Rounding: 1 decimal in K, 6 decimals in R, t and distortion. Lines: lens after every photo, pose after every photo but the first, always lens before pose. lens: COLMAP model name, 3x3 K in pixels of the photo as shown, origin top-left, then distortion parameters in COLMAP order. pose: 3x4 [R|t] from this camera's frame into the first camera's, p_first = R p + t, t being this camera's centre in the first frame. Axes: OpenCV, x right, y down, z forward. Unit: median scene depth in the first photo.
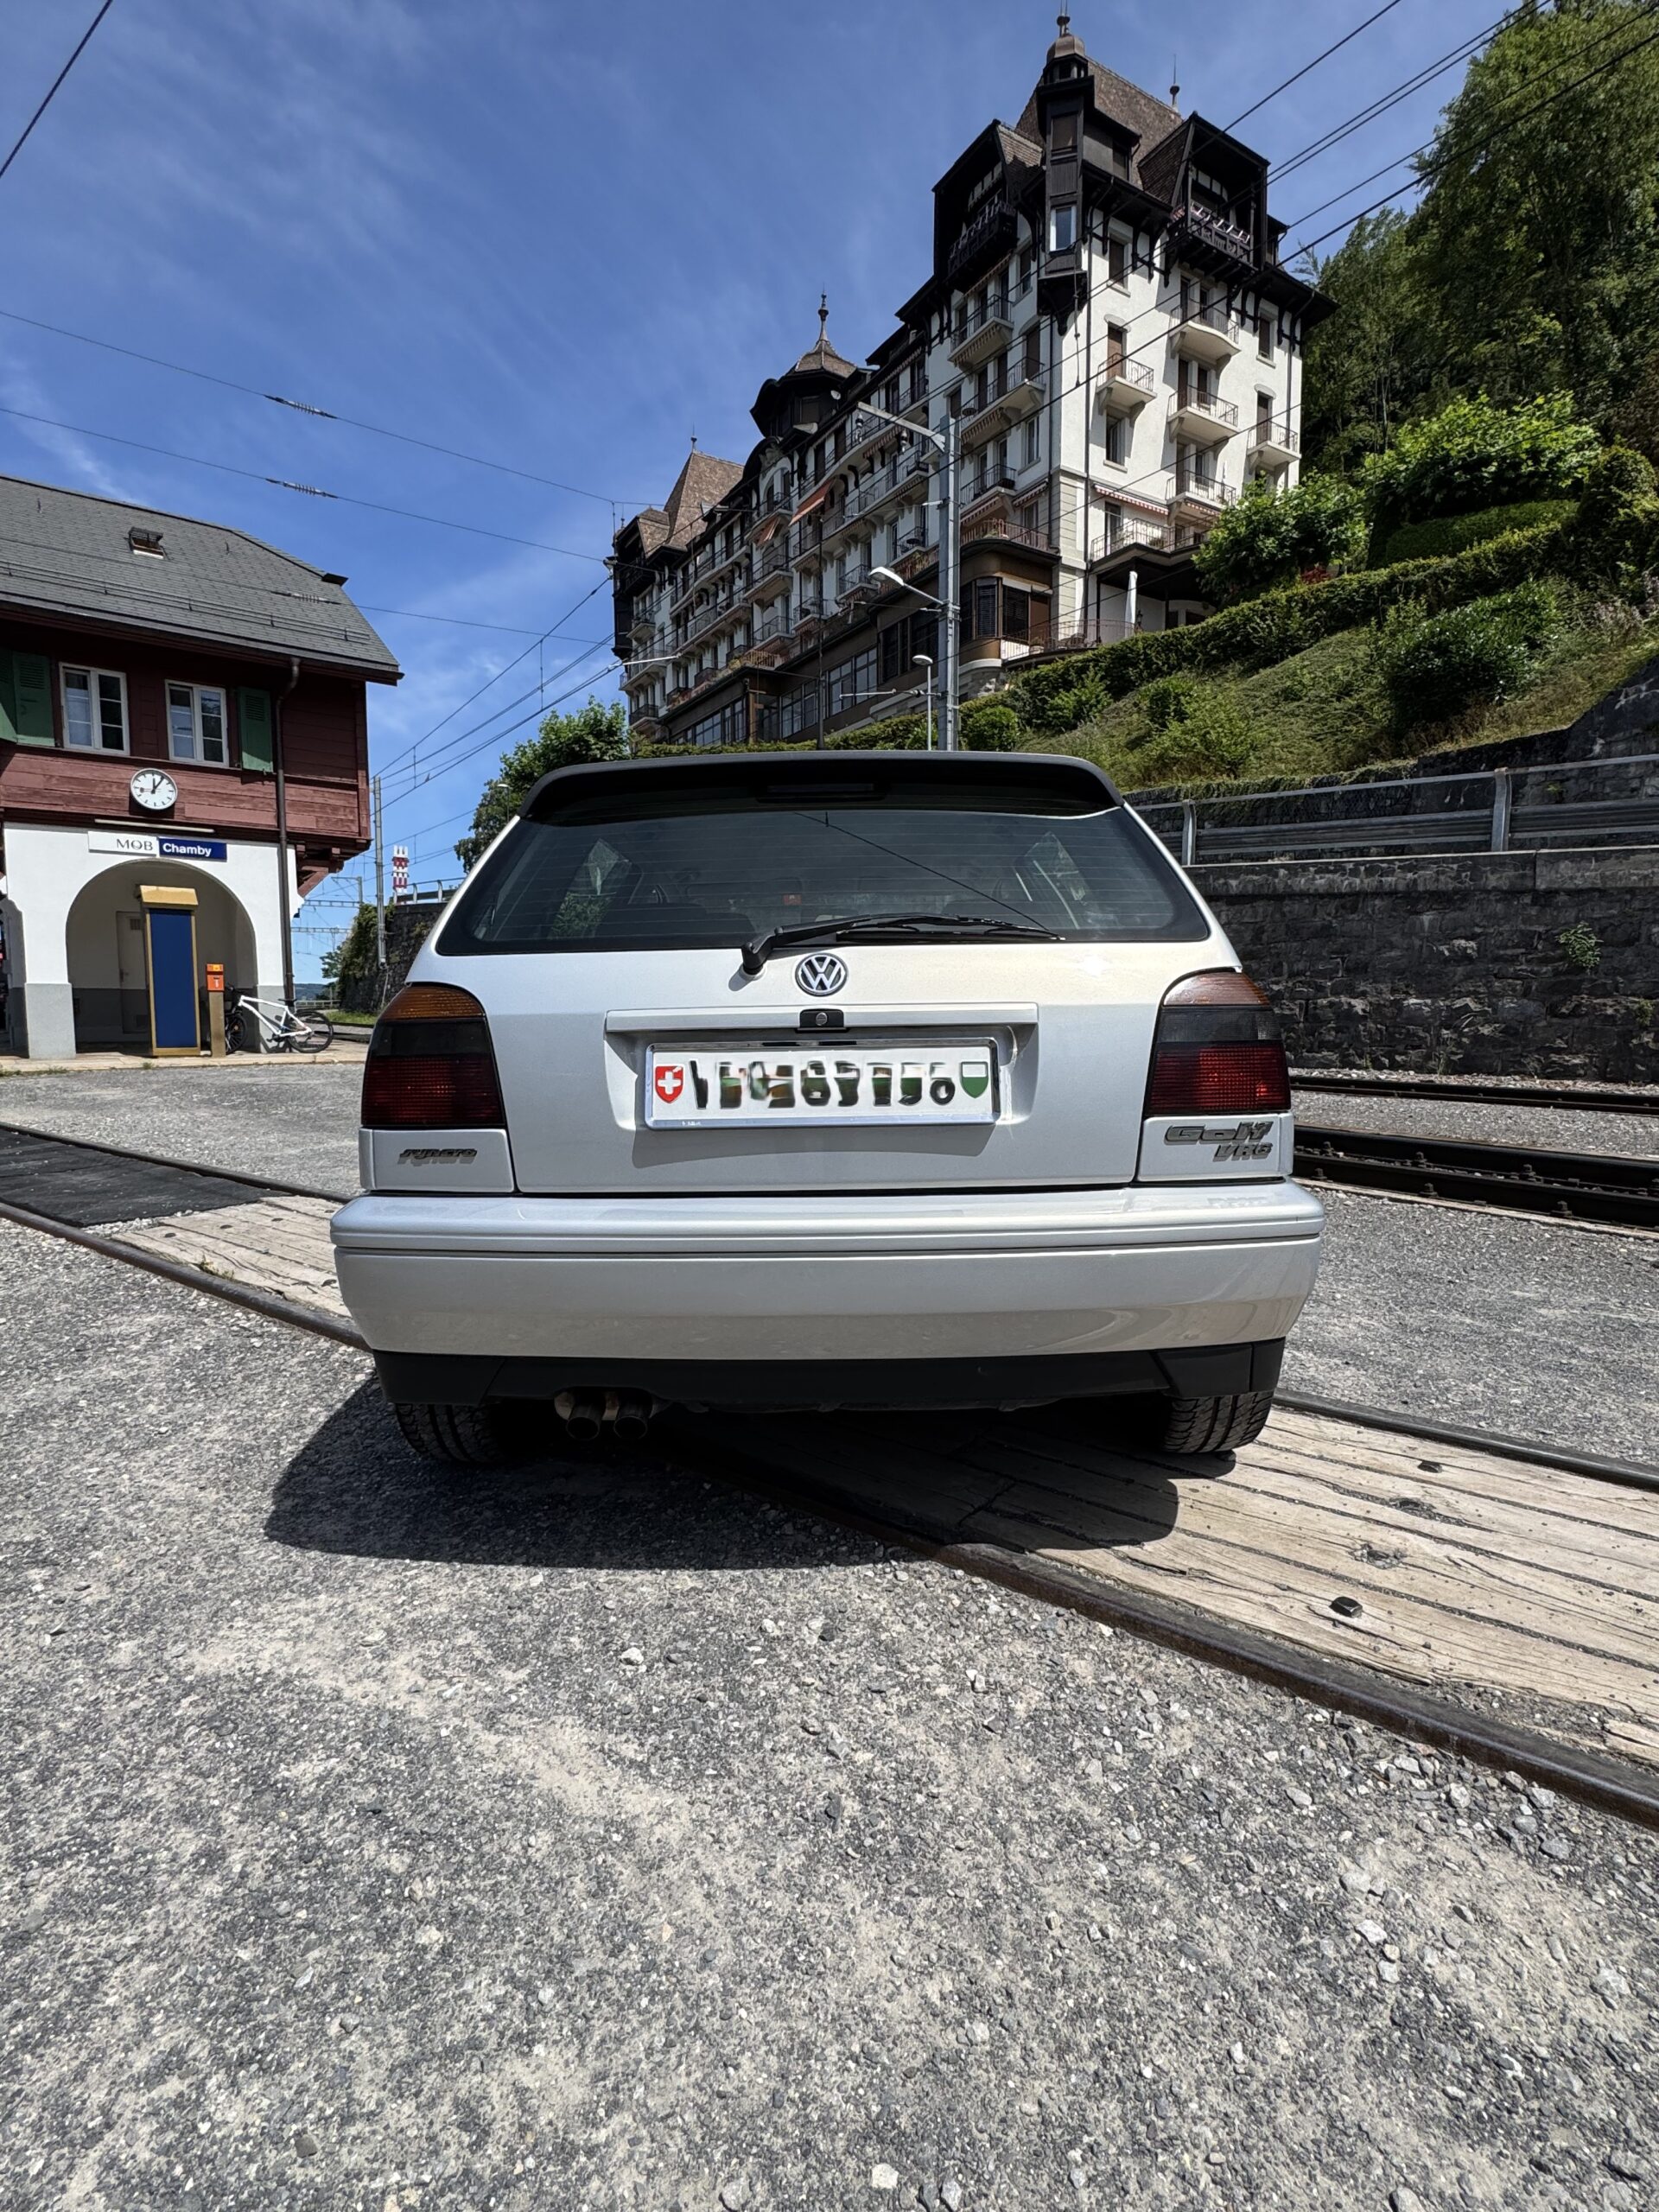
lens RADIAL K [[1077.1, 0, 833.6], [0, 1077.1, 1107.1], [0, 0, 1]] dist [0.000883, -0.002545]
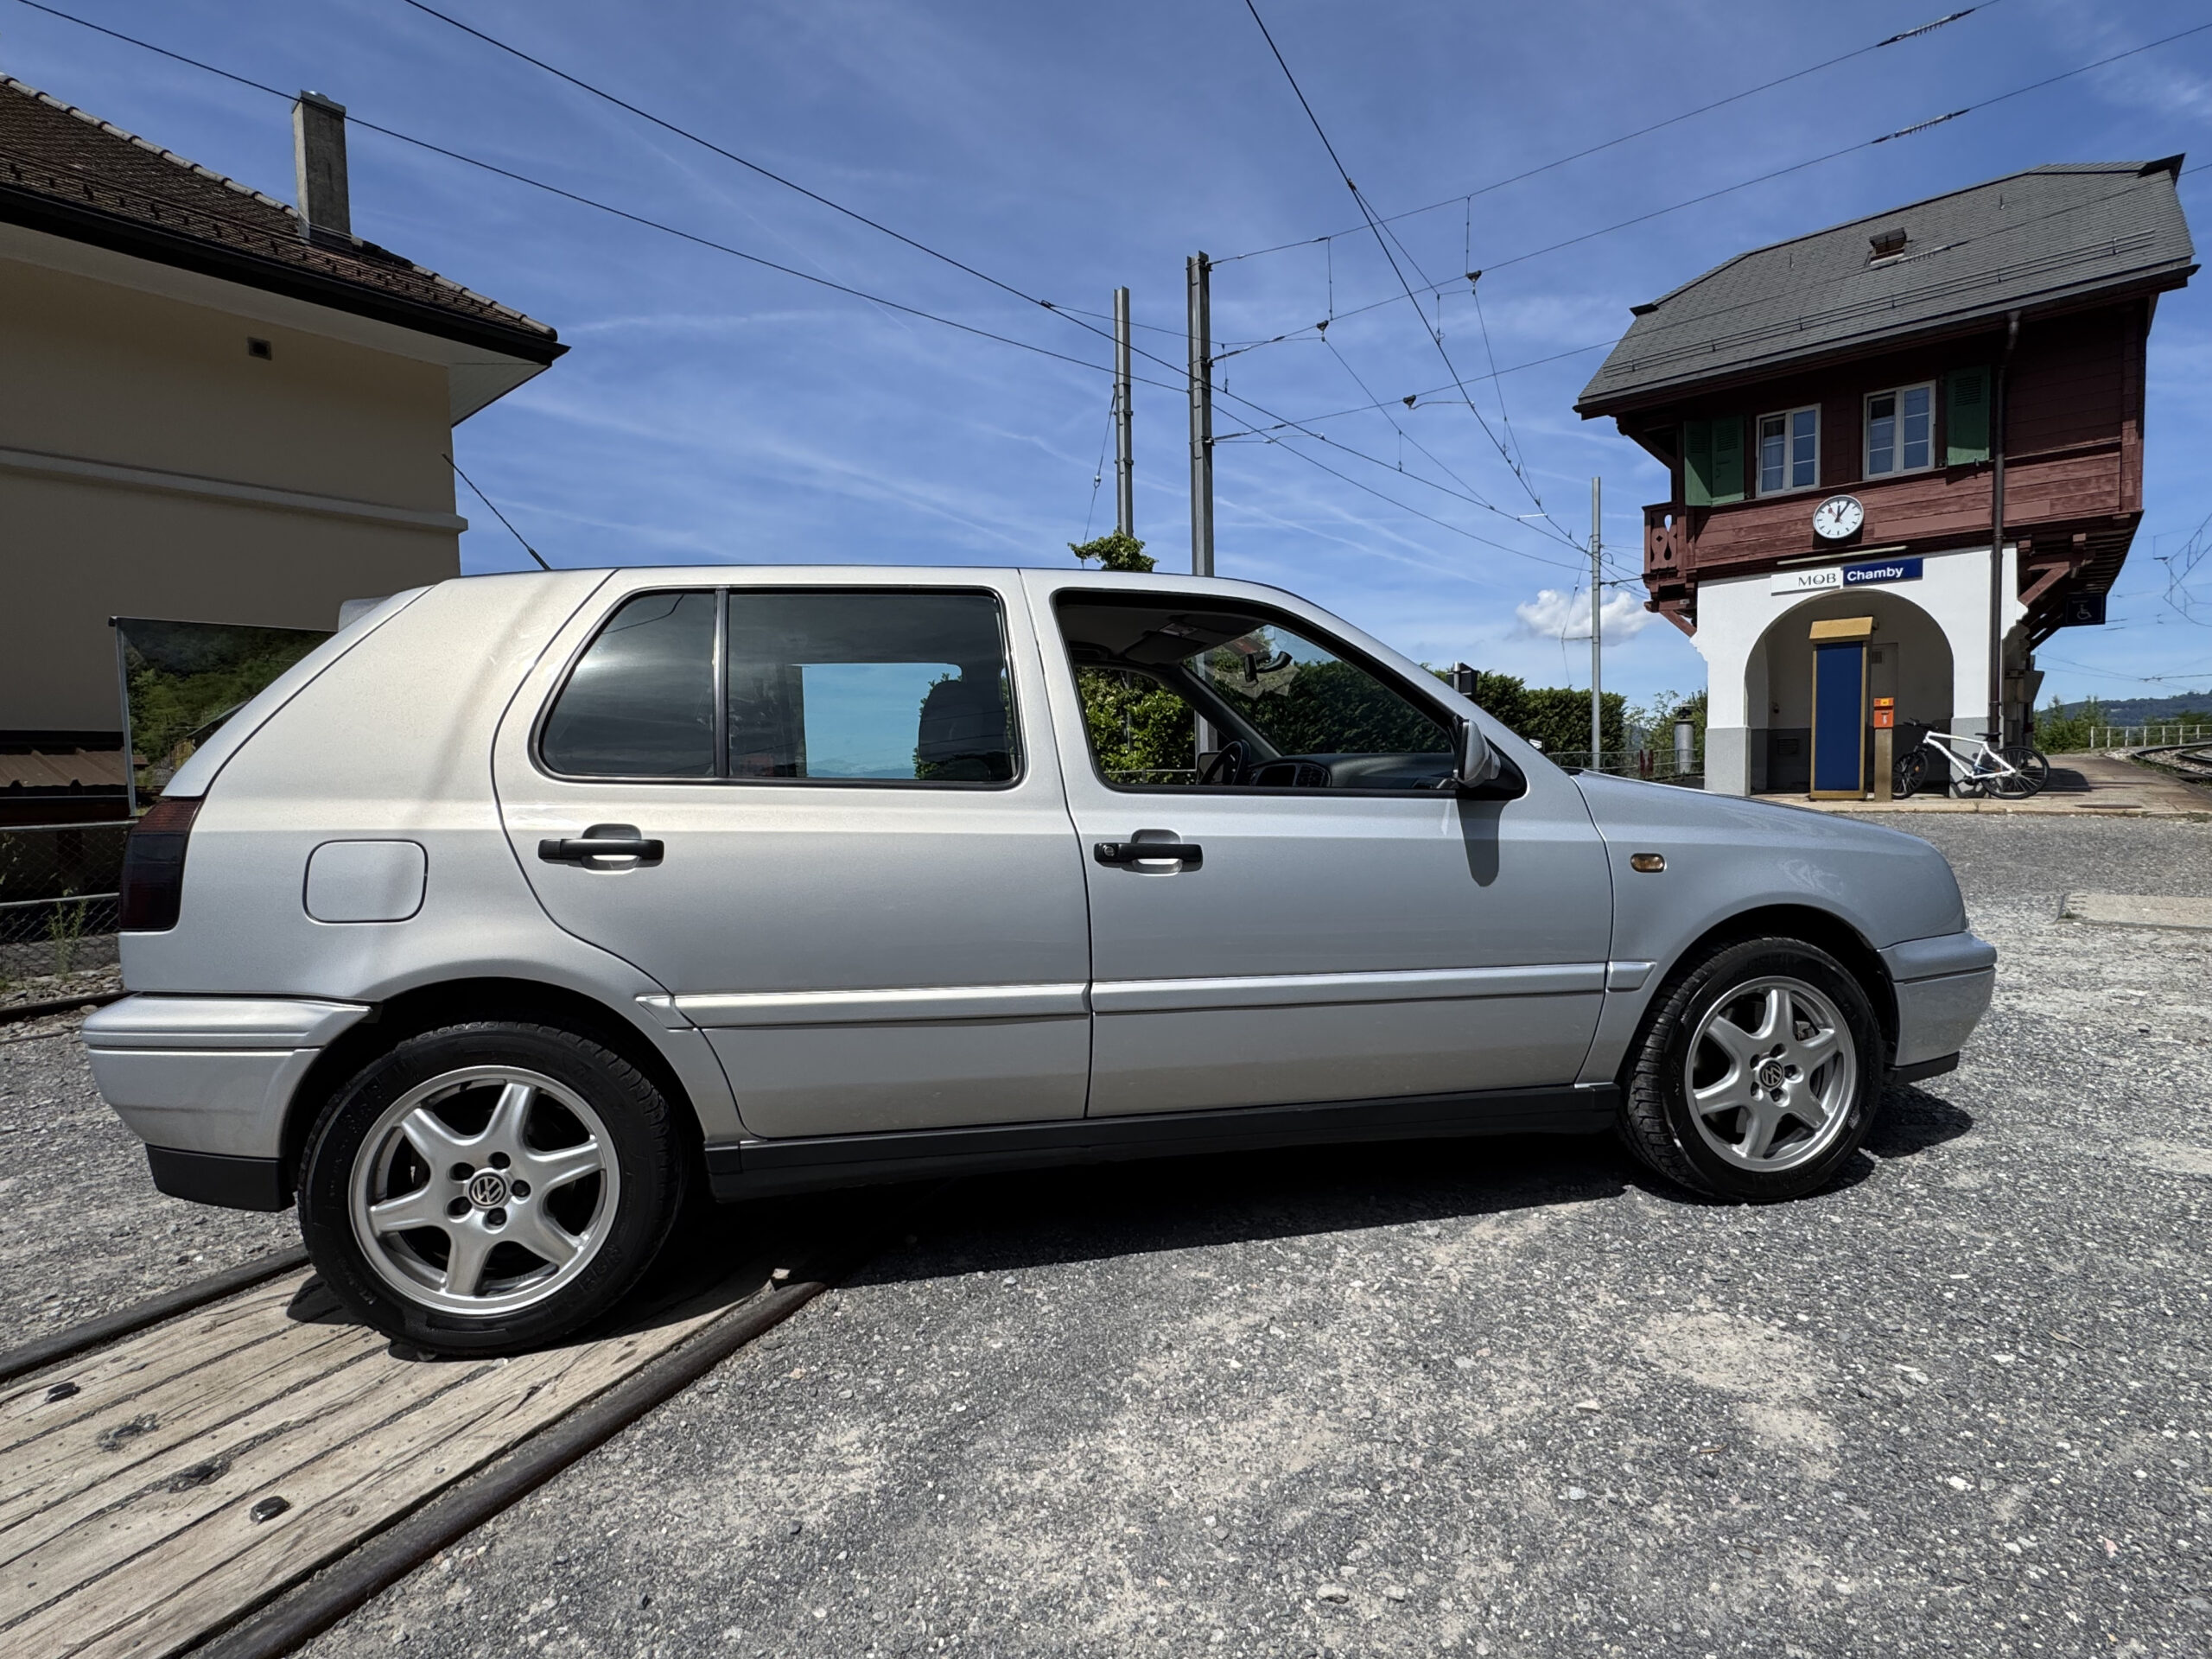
lens RADIAL K [[1077.1, 0, 1104.1], [0, 1077.1, 835.9], [0, 0, 1]] dist [0.000883, -0.002545]
pose [[0.195612, 0.058251, -0.978950, 0.159797], [-0.058925, 0.997129, 0.047558, -0.019609], [0.978910, 0.048381, 0.198482, 0.166679]]
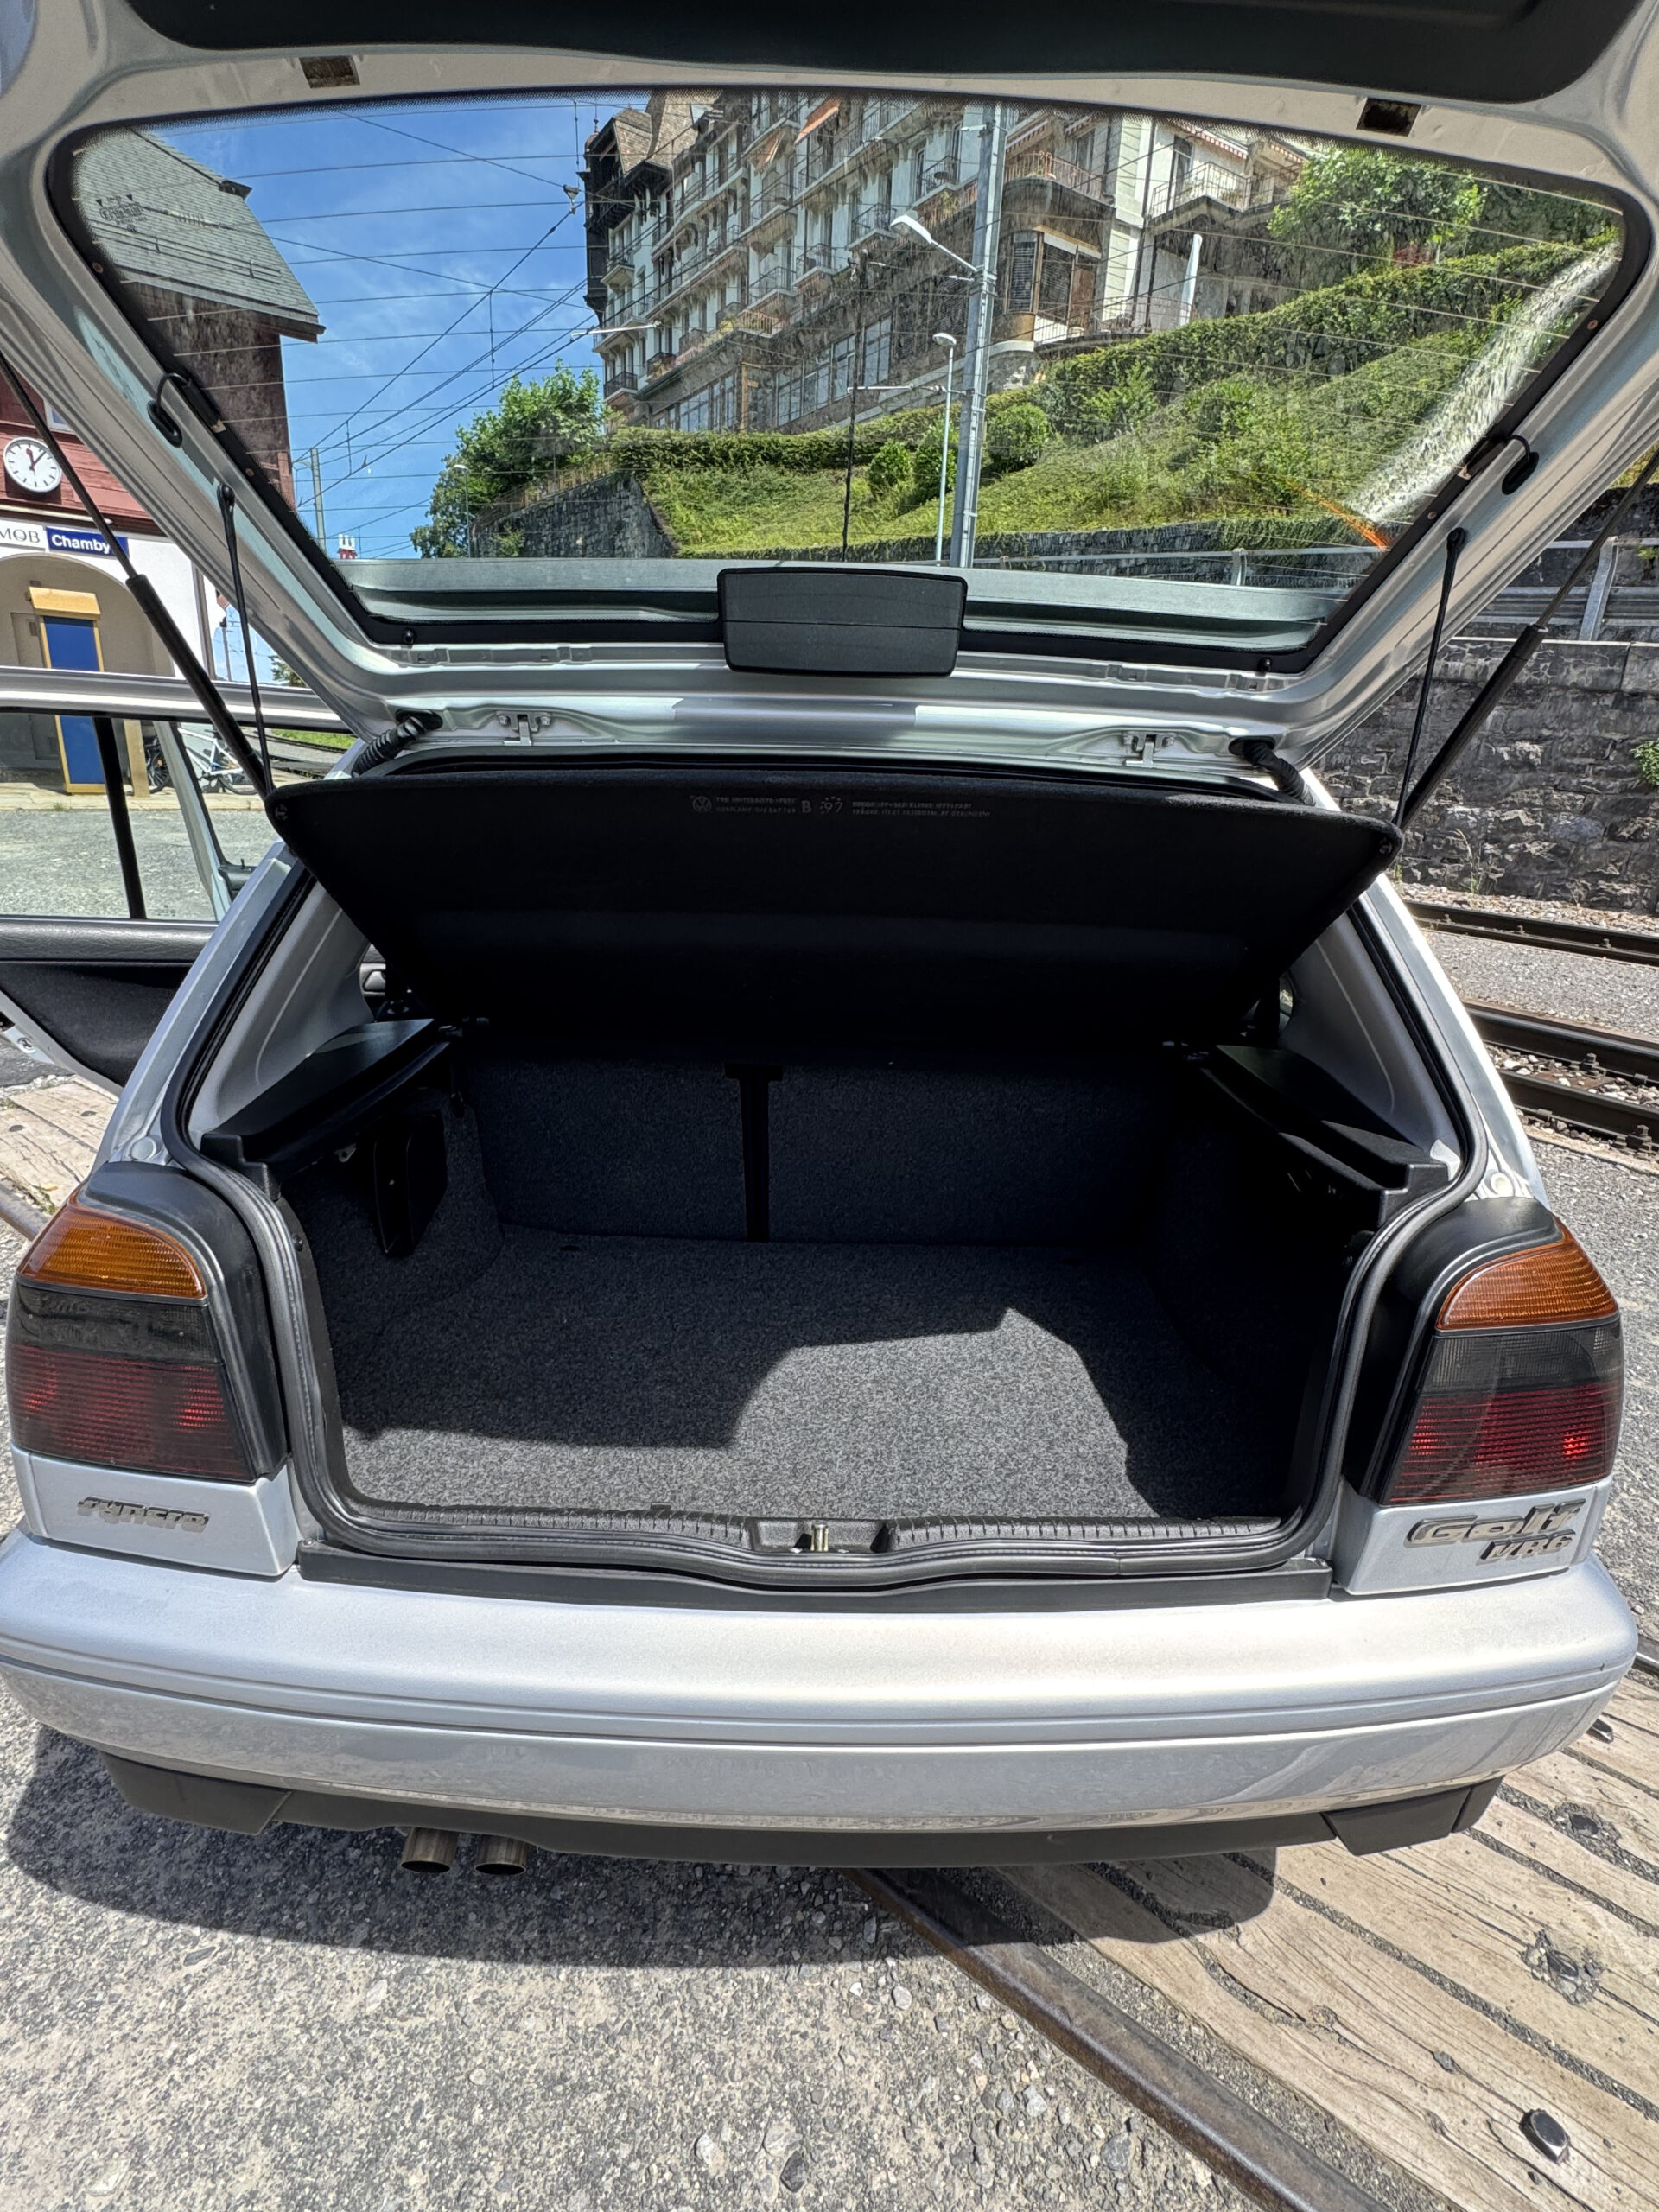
lens RADIAL K [[1077.1, 0, 835.7], [0, 1077.1, 1098.5], [0, 0, 1]] dist [0.000883, -0.002545]
pose [[0.998696, 0.043104, 0.027338, -0.002448], [-0.048212, 0.972490, 0.227902, -0.029575], [-0.016762, -0.228922, 0.973300, 0.045538]]
